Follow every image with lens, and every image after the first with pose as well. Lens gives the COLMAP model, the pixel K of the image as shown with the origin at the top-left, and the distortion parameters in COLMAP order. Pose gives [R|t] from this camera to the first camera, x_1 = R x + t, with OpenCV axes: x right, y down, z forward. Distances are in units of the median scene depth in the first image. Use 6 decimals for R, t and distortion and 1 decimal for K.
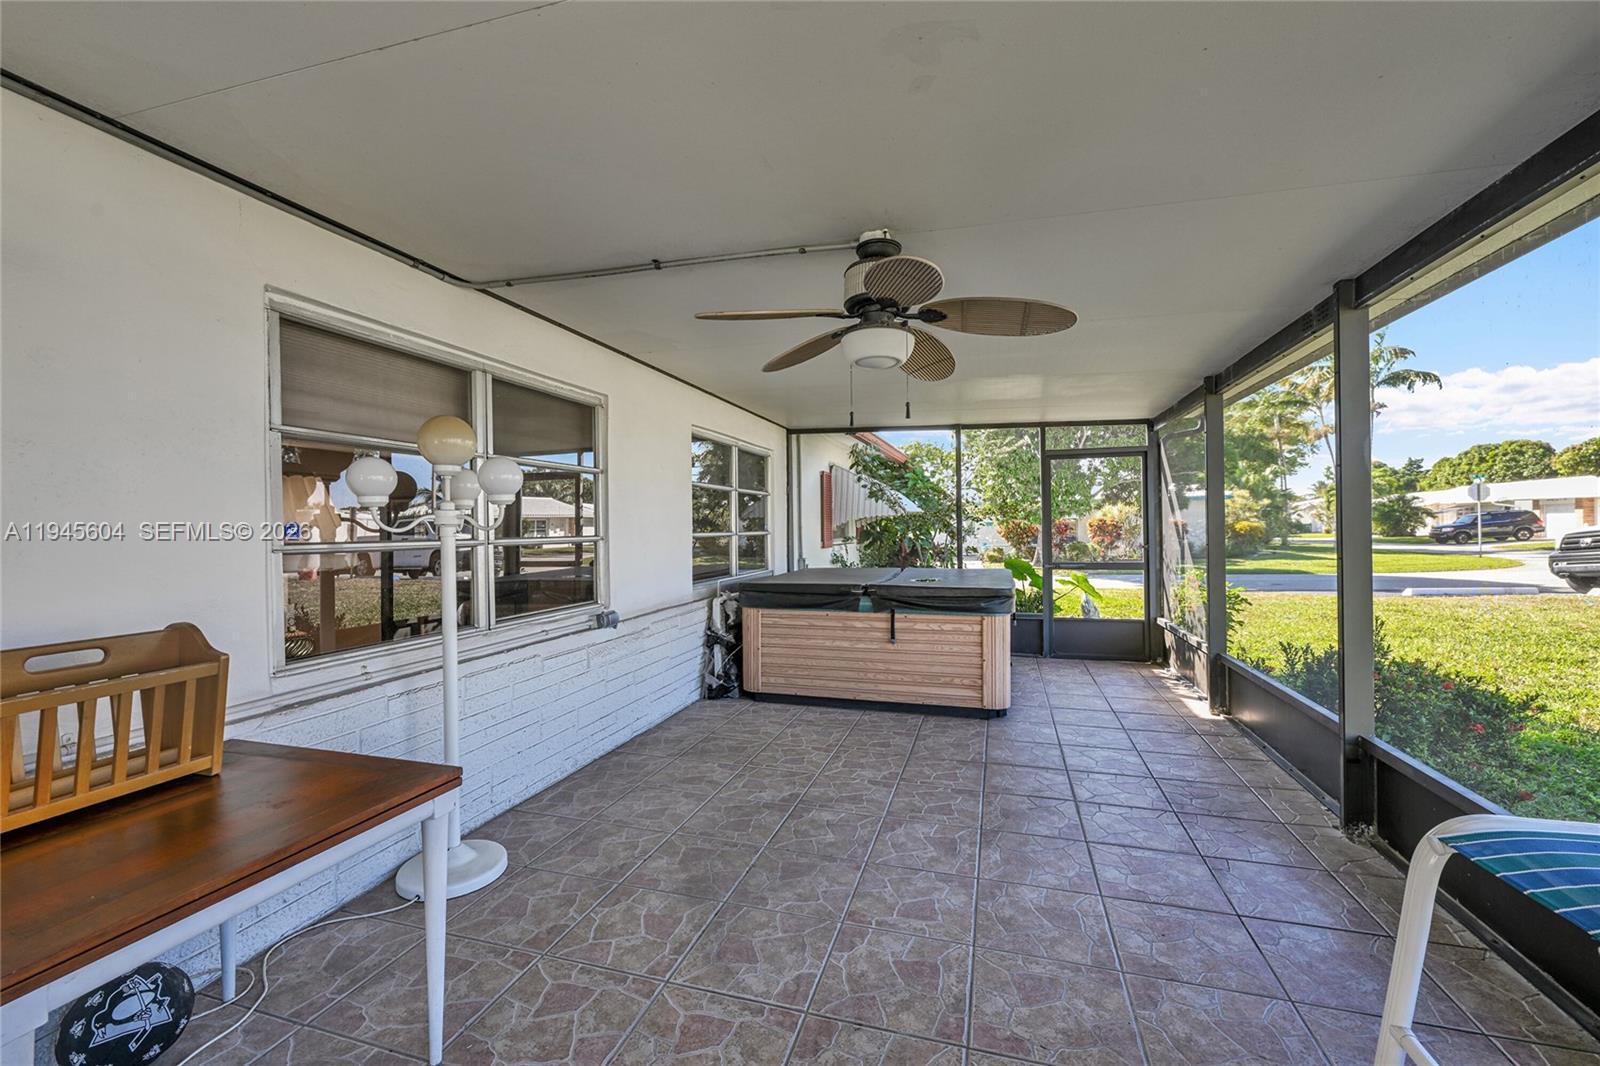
lens RADIAL K [[632.8, 0, 795.8], [0, 632.8, 532.8], [0, 0, 1]] dist [-0.001594, 0.000491]
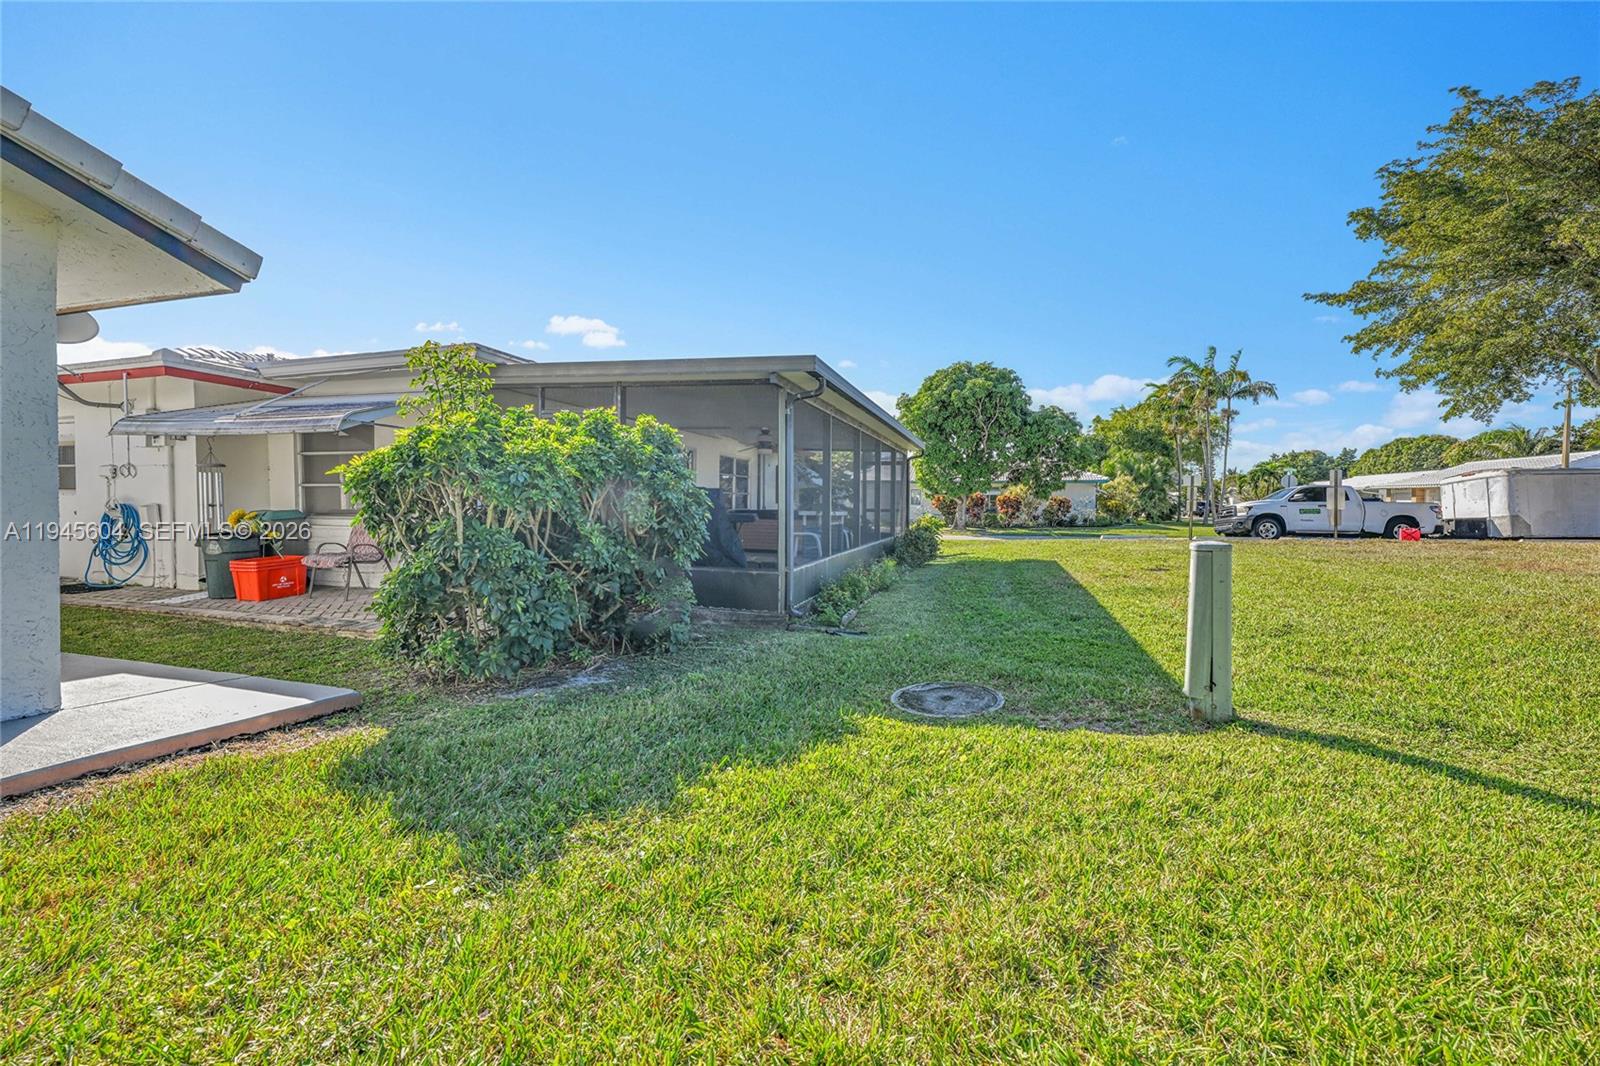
lens RADIAL K [[632.8, 0, 795.8], [0, 632.8, 532.8], [0, 0, 1]] dist [-0.001594, 0.000491]
pose [[0.999754, 0.019663, 0.010239, 0.023854], [-0.020057, 0.999003, 0.039894, 0.010509], [-0.009445, -0.040090, 0.999151, -0.295547]]
